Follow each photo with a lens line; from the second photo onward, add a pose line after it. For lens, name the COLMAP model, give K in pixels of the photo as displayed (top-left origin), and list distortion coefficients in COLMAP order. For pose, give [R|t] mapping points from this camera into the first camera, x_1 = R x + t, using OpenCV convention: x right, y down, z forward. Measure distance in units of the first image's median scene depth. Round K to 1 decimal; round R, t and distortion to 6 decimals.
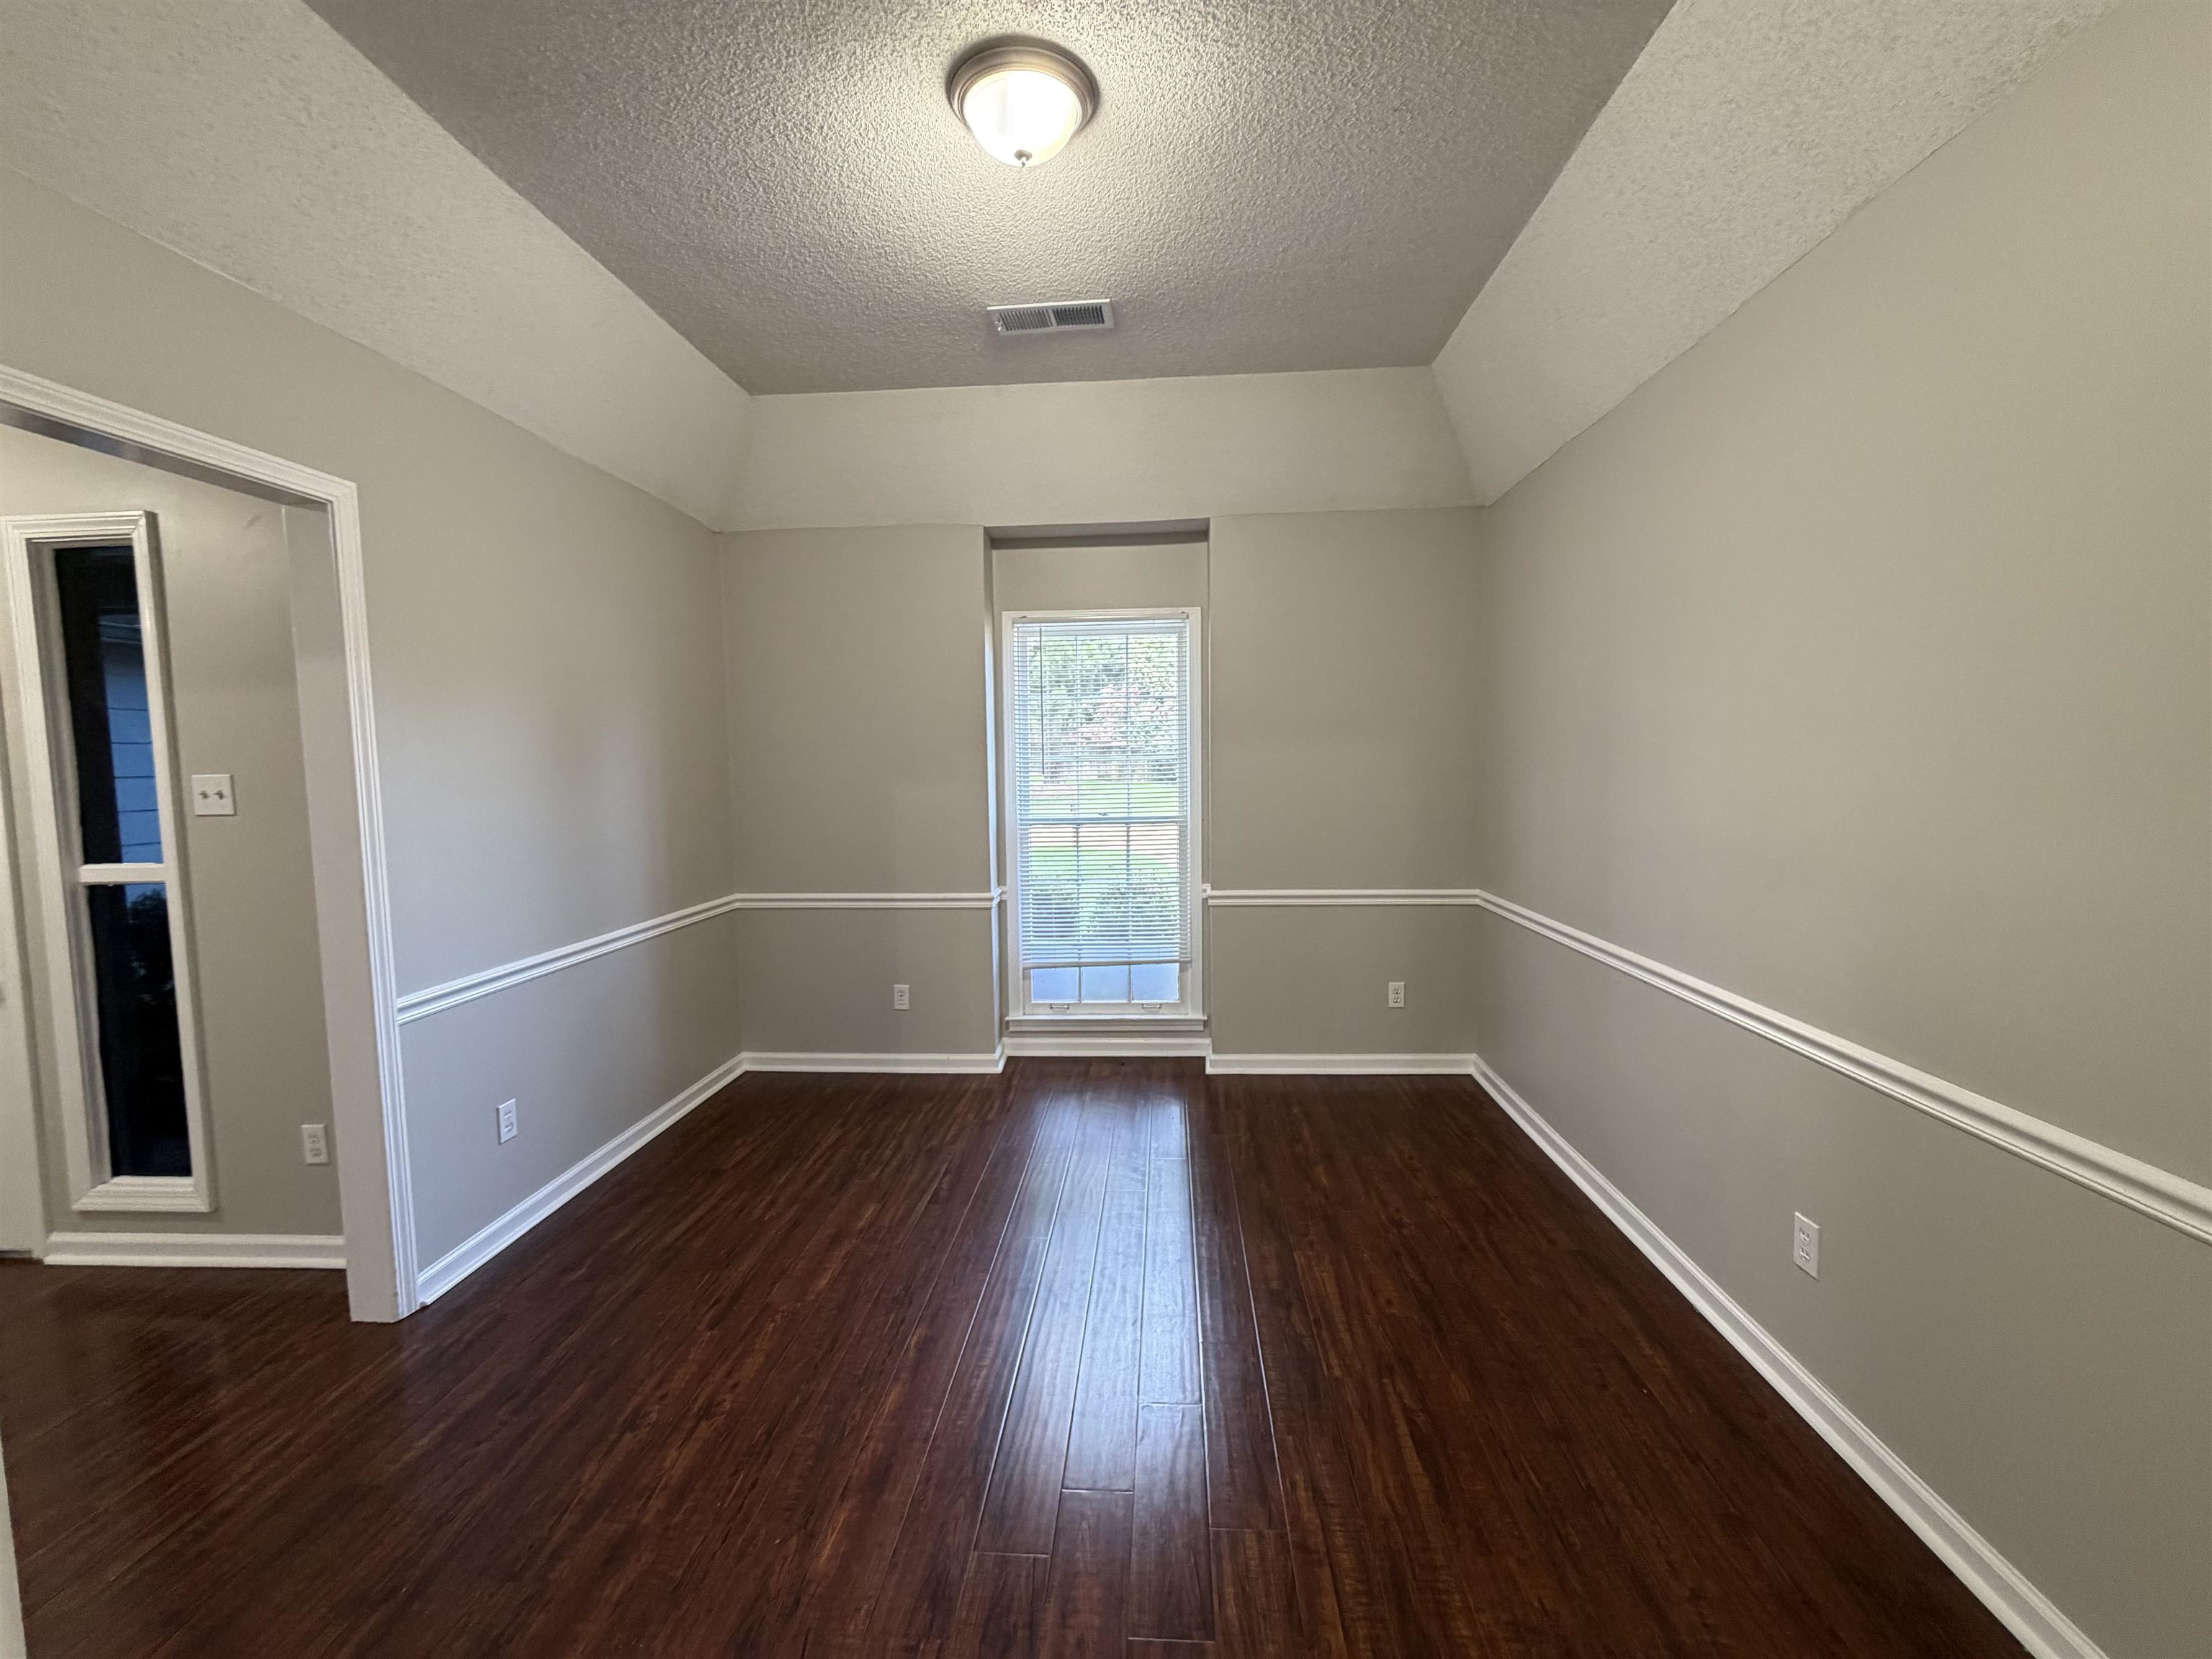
lens RADIAL K [[879.5, 0, 1107.2], [0, 879.5, 832.7], [0, 0, 1]] dist [0.000400, 0.000551]
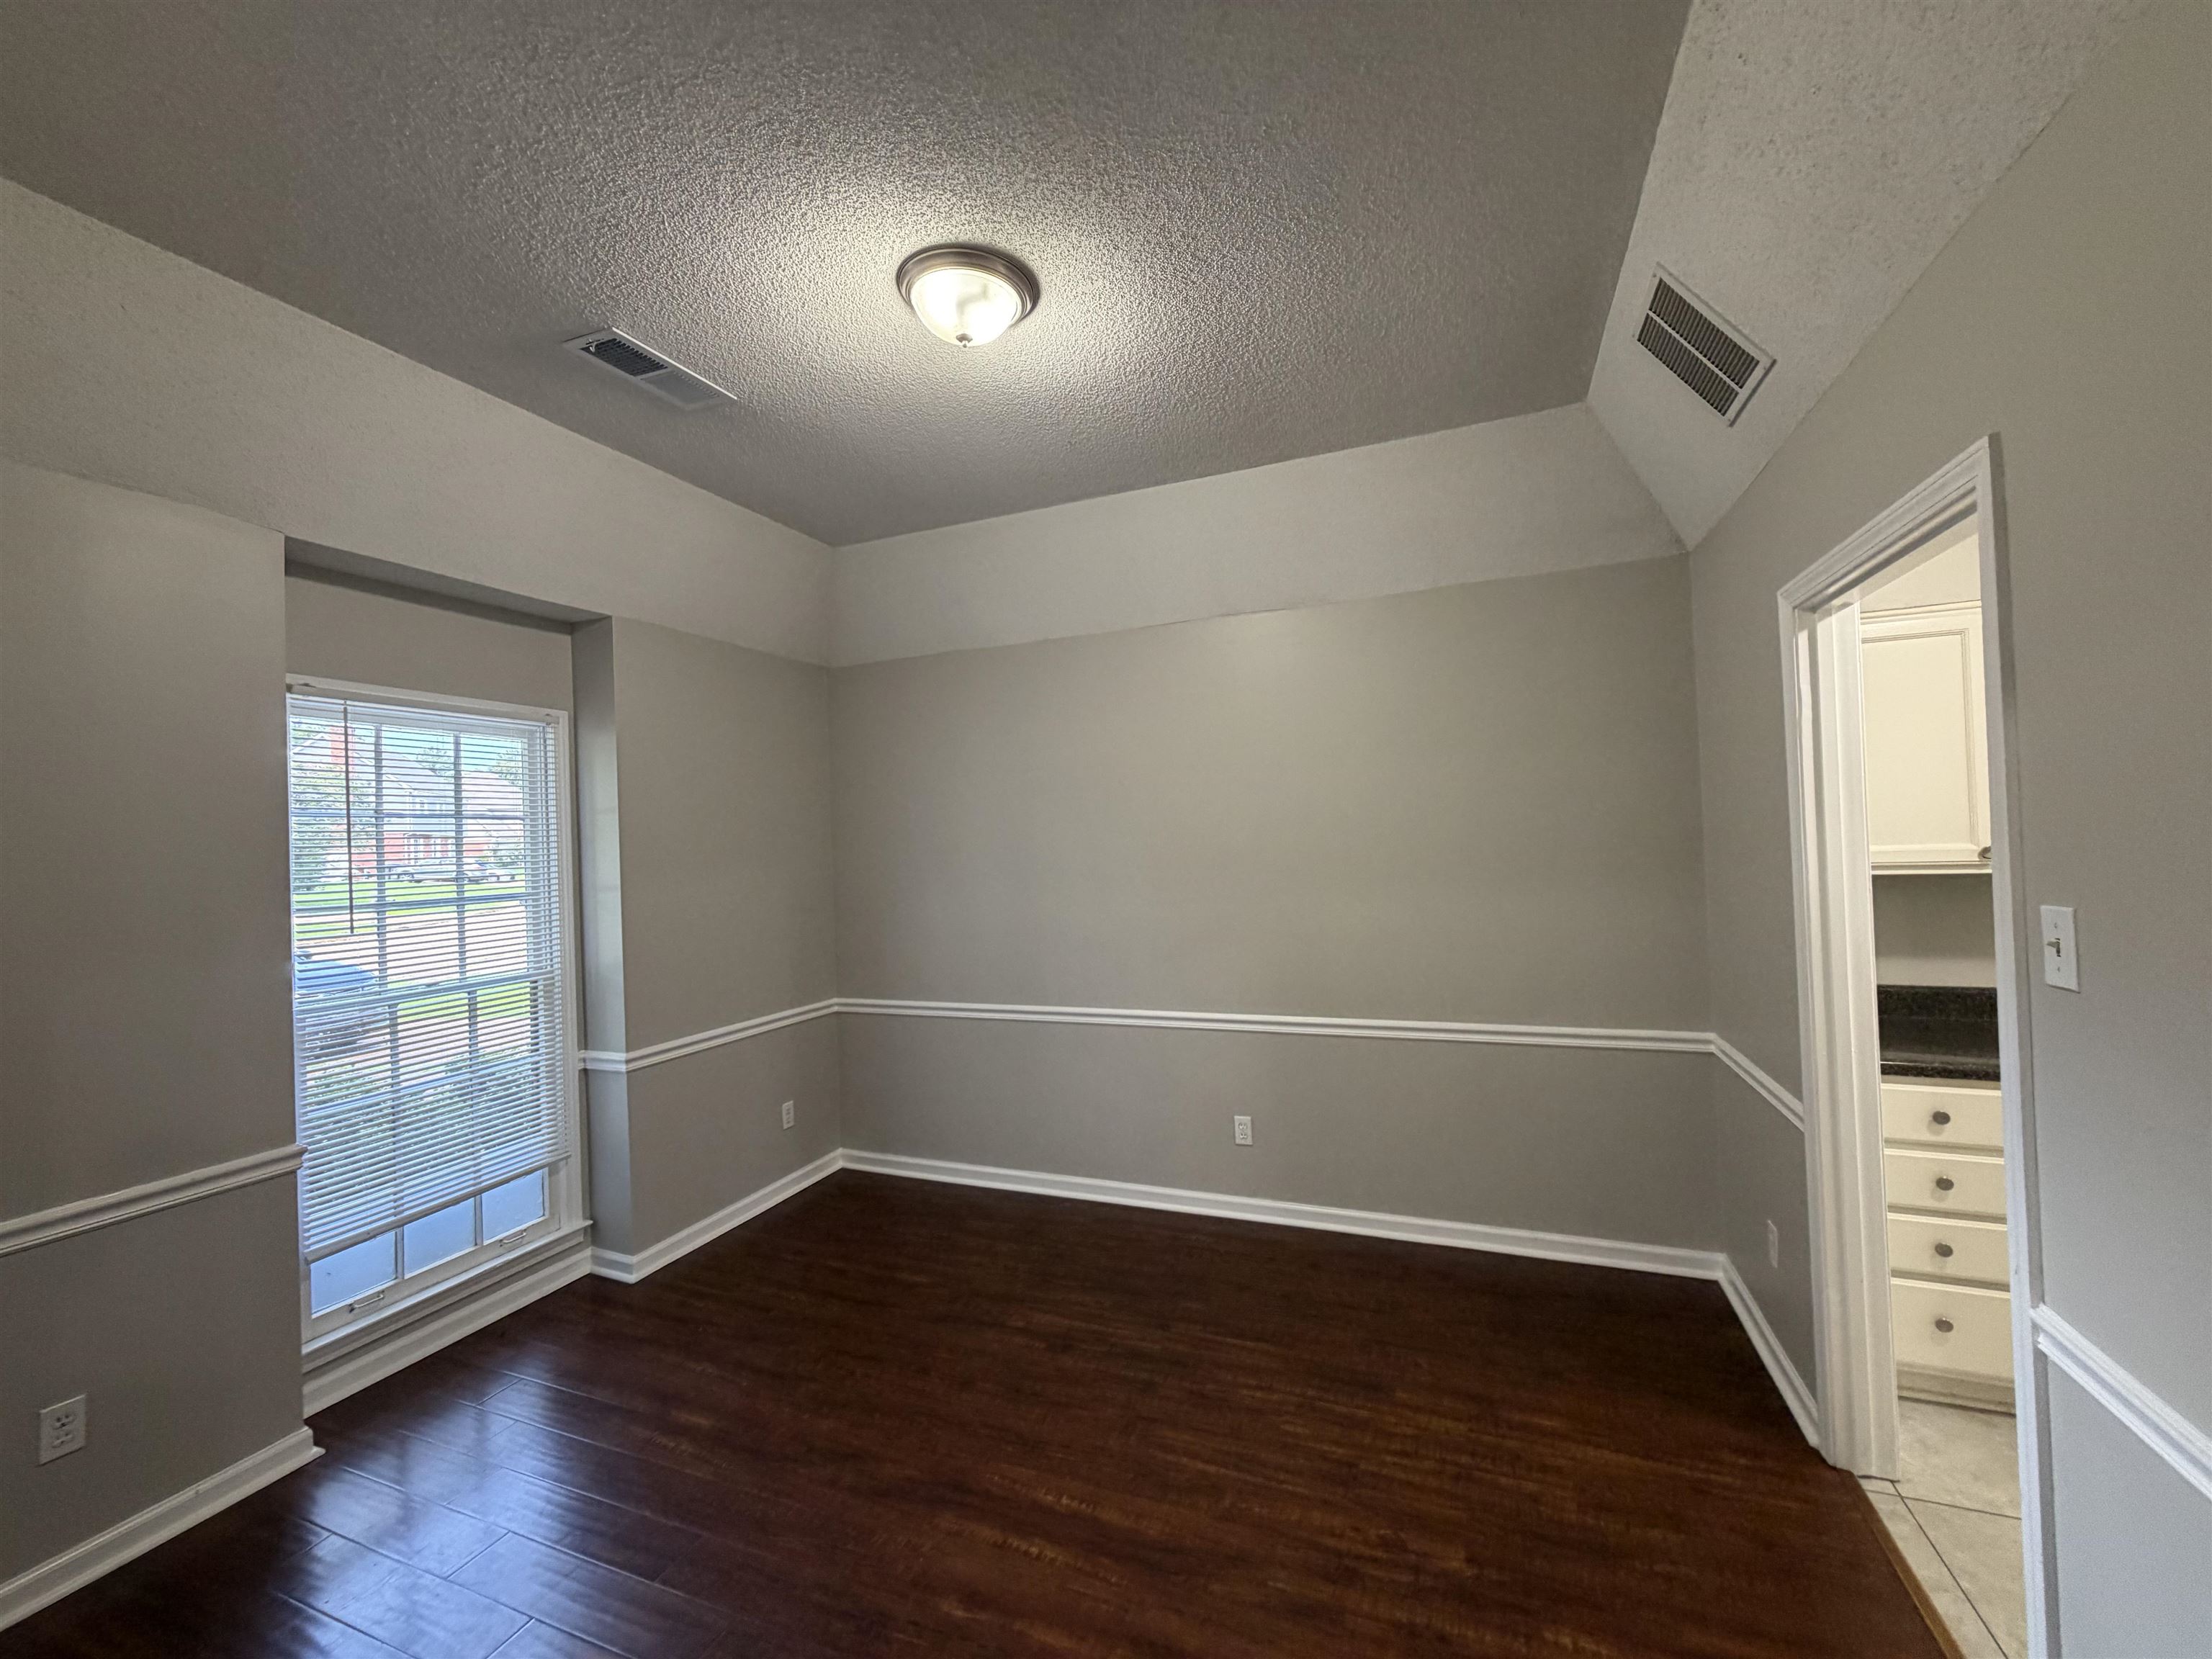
lens RADIAL K [[879.5, 0, 1111.7], [0, 879.5, 823.9], [0, 0, 1]] dist [0.000400, 0.000551]
pose [[0.307057, 0.027097, 0.951305, -0.539088], [0.104106, 0.992639, -0.061877, -0.049864], [-0.945980, 0.118036, 0.301976, 0.291511]]
